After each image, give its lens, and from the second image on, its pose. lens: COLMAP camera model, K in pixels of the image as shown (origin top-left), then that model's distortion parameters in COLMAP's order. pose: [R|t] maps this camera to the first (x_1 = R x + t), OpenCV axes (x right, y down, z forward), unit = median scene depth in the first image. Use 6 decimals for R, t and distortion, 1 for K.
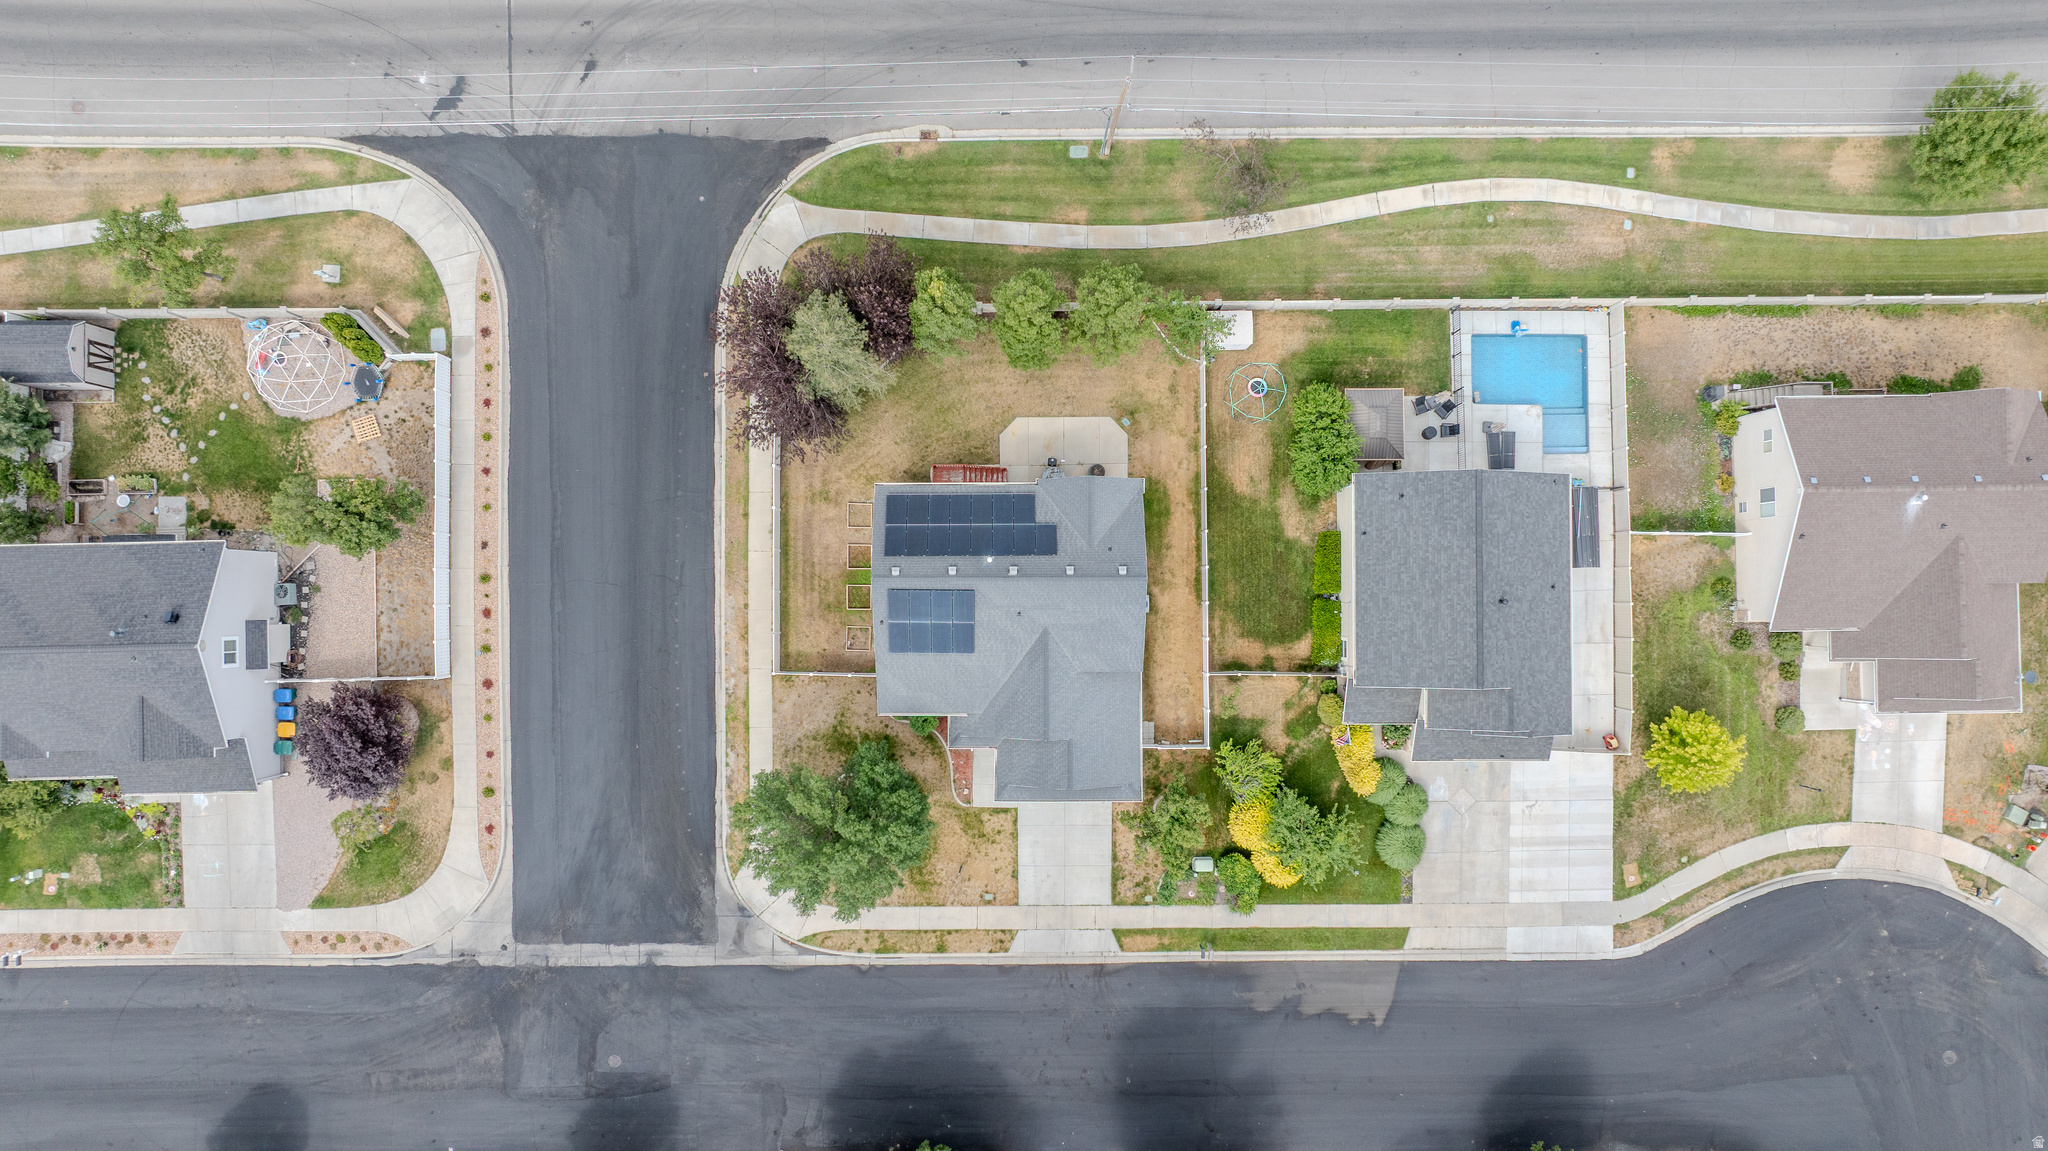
lens RADIAL K [[1433.5, 0, 1031.1], [0, 1433.5, 572.2], [0, 0, 1]] dist [-0.014985, -0.000561]
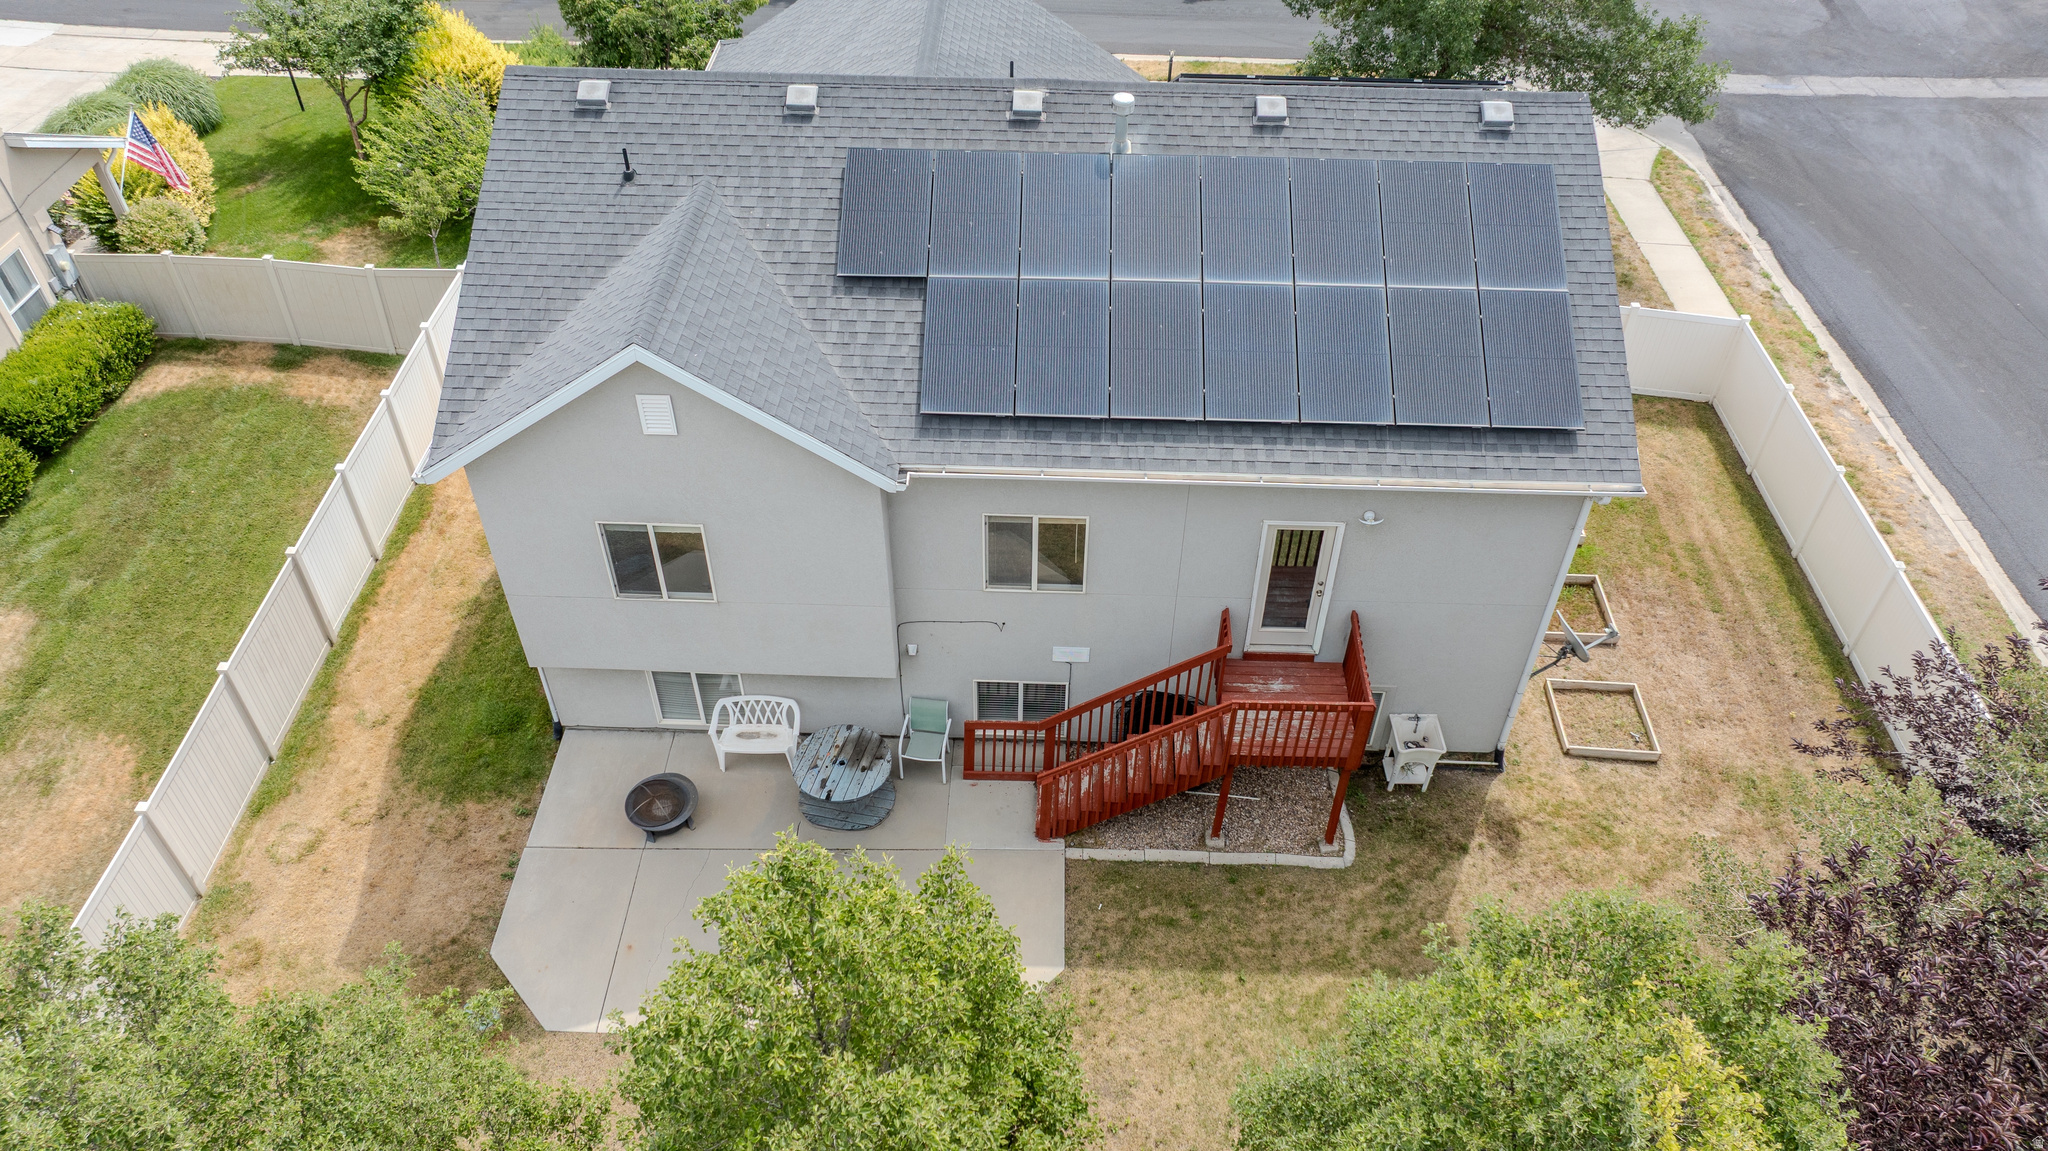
lens RADIAL K [[1433.5, 0, 1031.1], [0, 1433.5, 572.2], [0, 0, 1]] dist [-0.014985, -0.000561]
pose [[-0.999395, -0.032886, 0.011362, -0.017084], [0.030403, -0.666603, 0.744793, -0.218984], [-0.016920, 0.744687, 0.667199, 0.803334]]
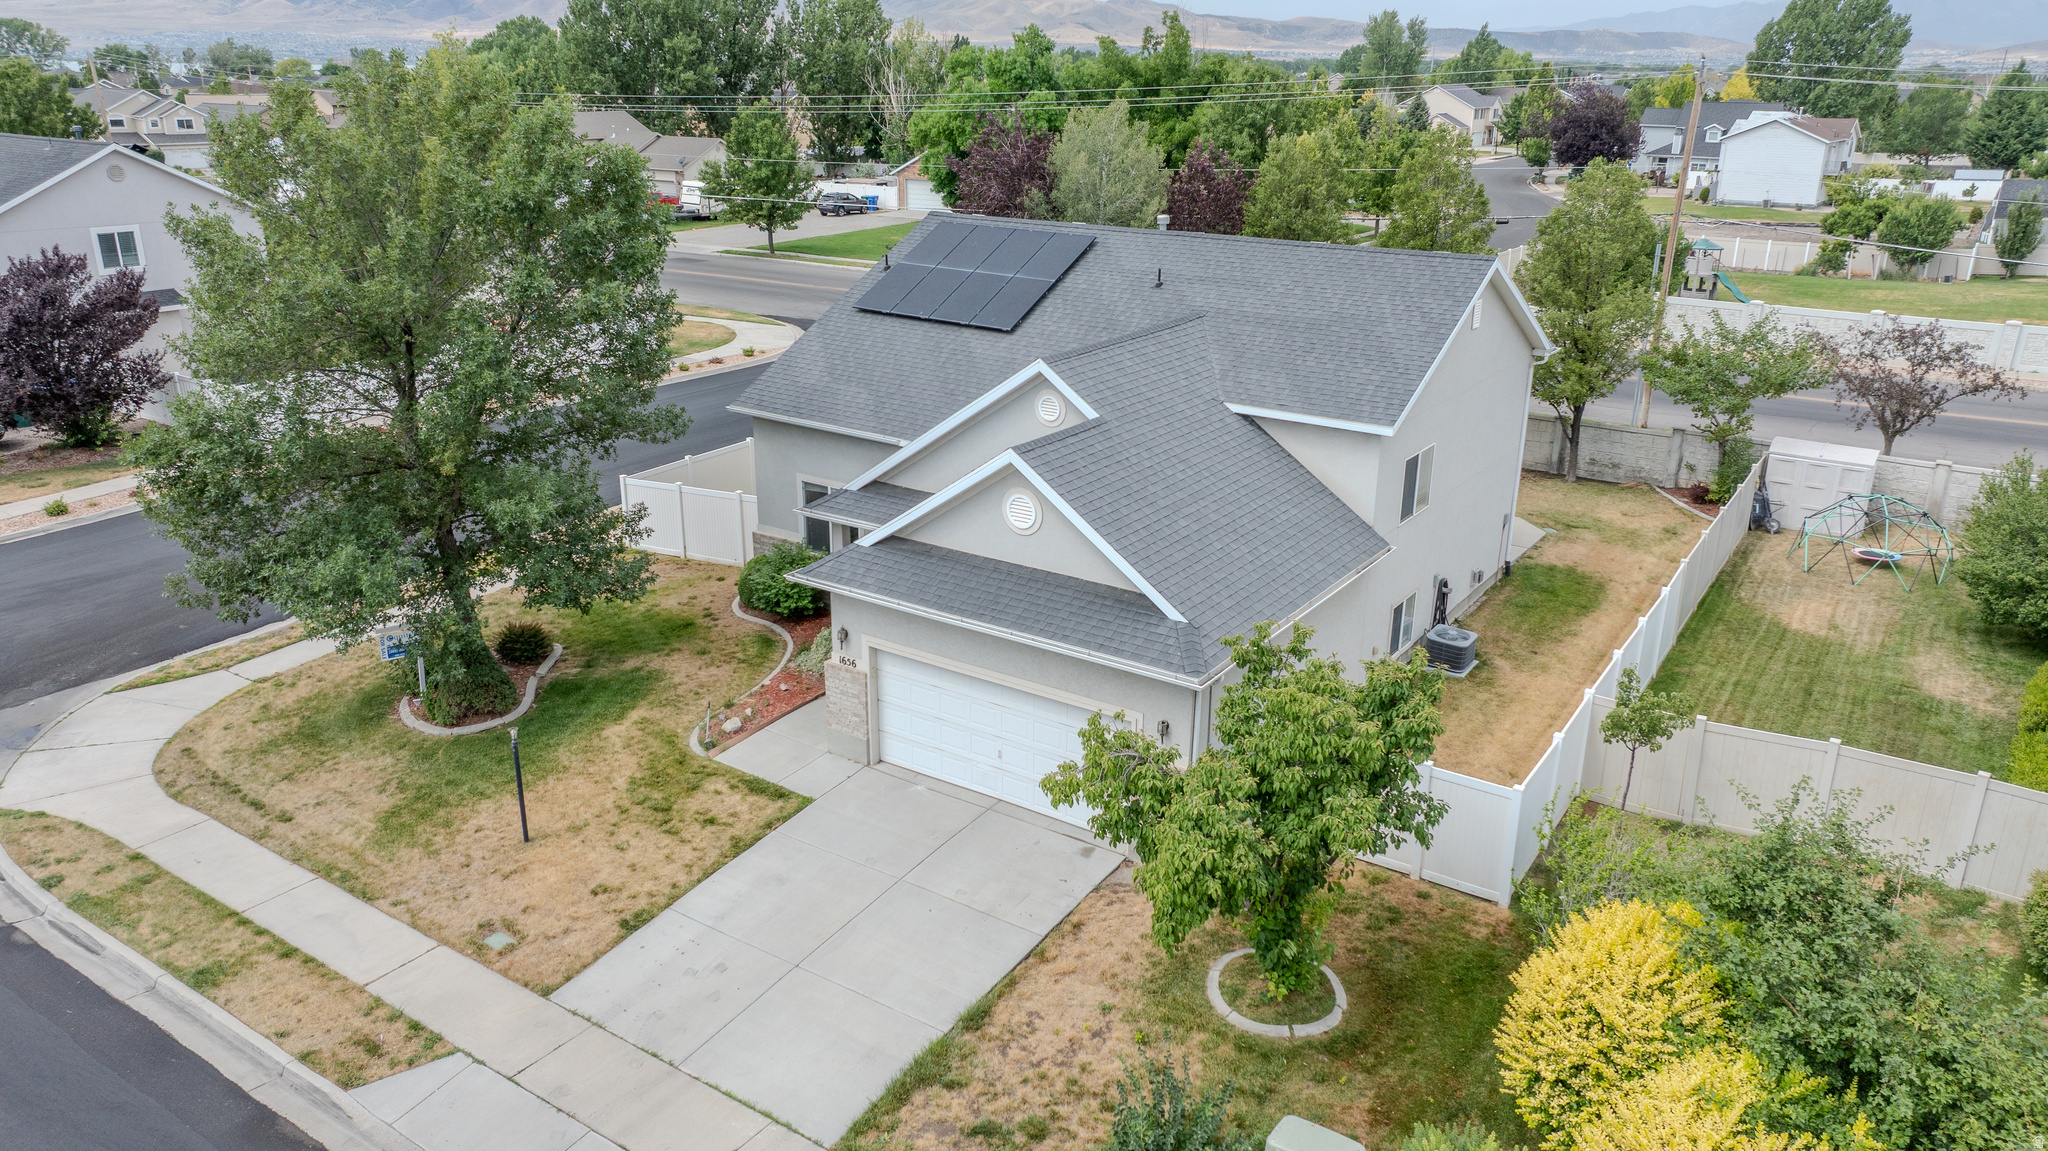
lens RADIAL K [[1433.5, 0, 1031.1], [0, 1433.5, 572.2], [0, 0, 1]] dist [-0.014985, -0.000561]
pose [[0.824969, 0.192643, -0.531333, 0.176752], [-0.565135, 0.292658, -0.771345, 0.353834], [0.006905, 0.936611, 0.350303, 0.845855]]
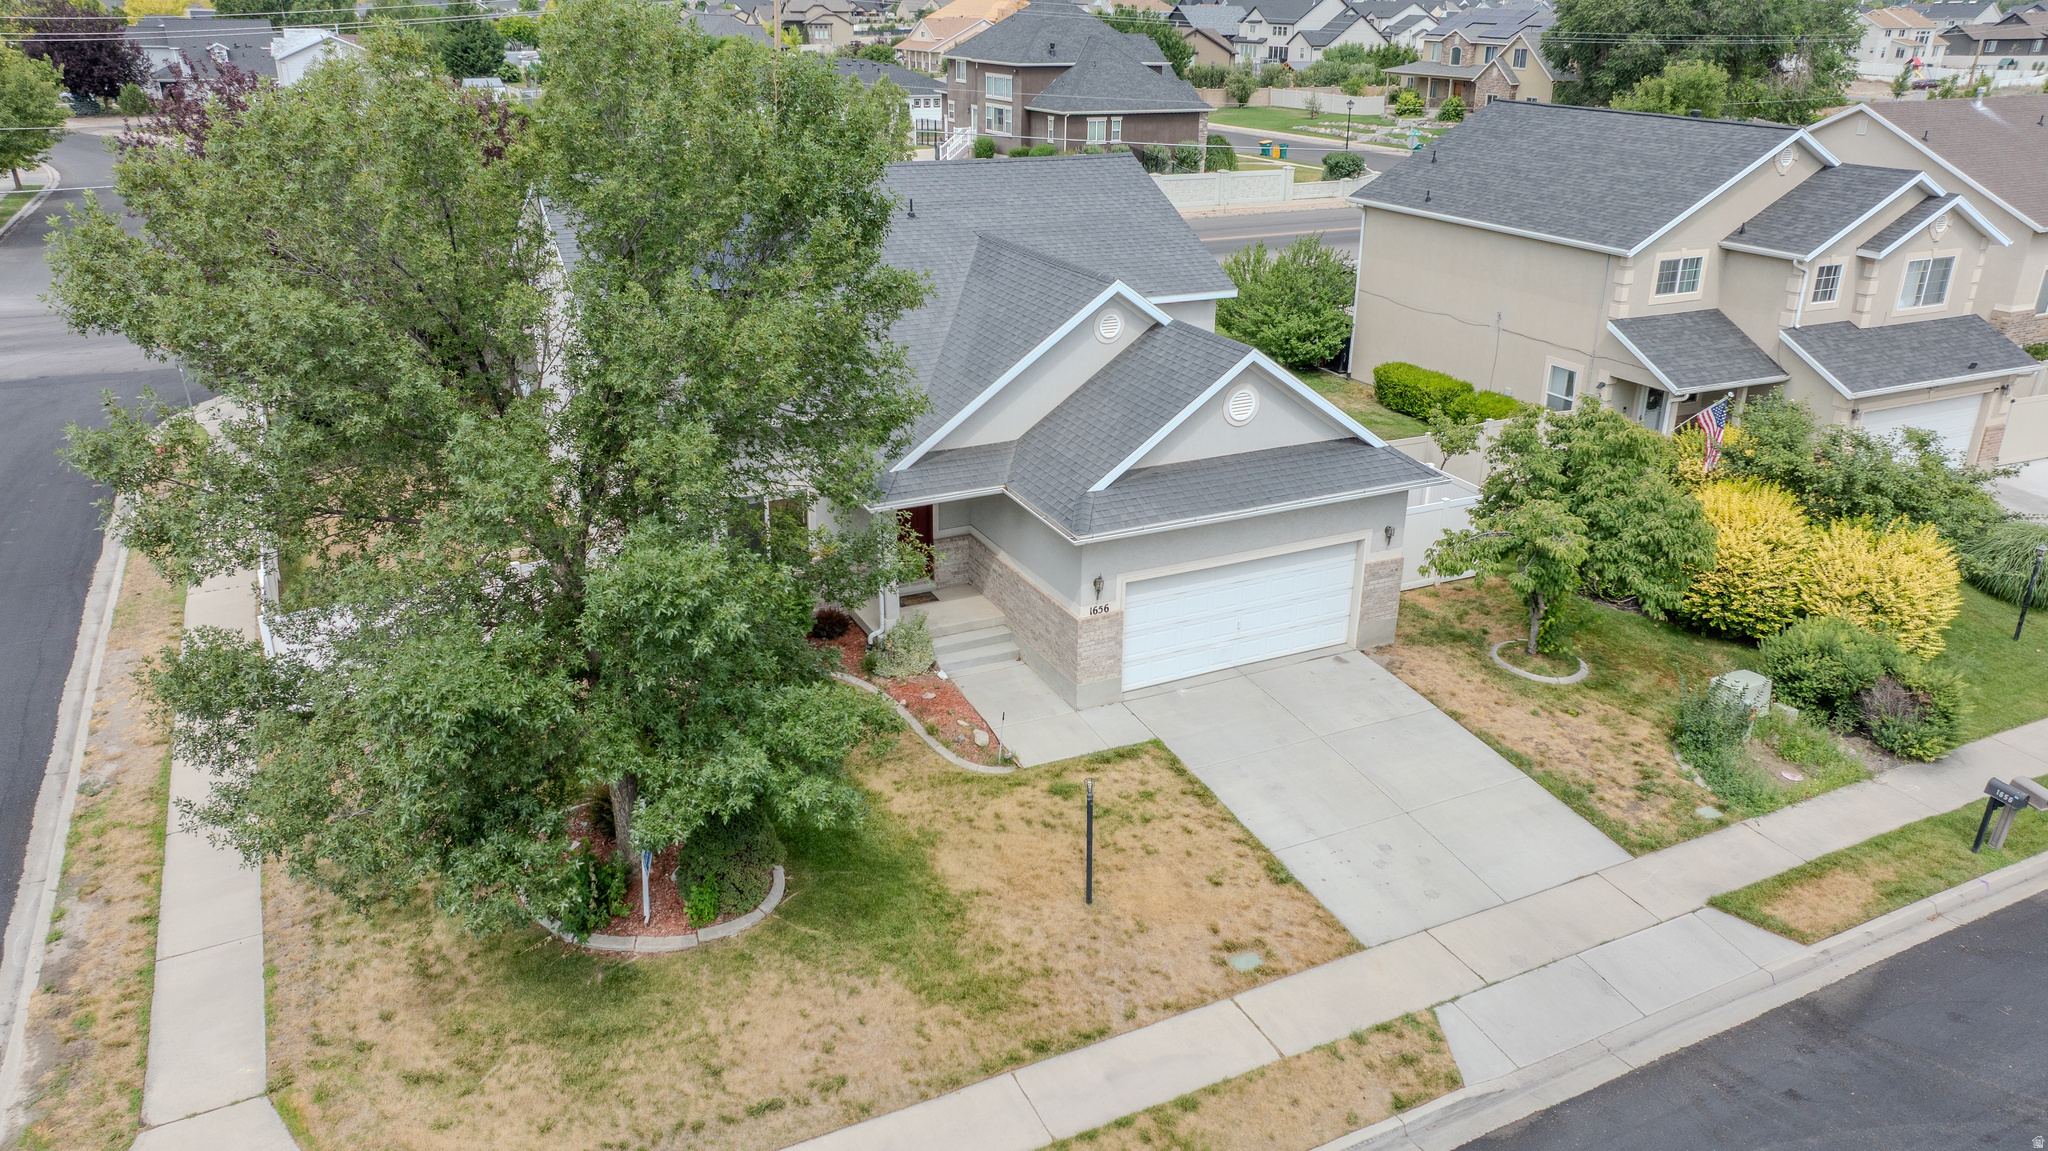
lens RADIAL K [[1433.5, 0, 1031.1], [0, 1433.5, 572.2], [0, 0, 1]] dist [-0.014985, -0.000561]
pose [[0.895577, -0.158052, 0.415887, -0.153679], [0.444482, 0.358718, -0.820827, 0.386931], [-0.019453, 0.919968, 0.391510, 0.844130]]
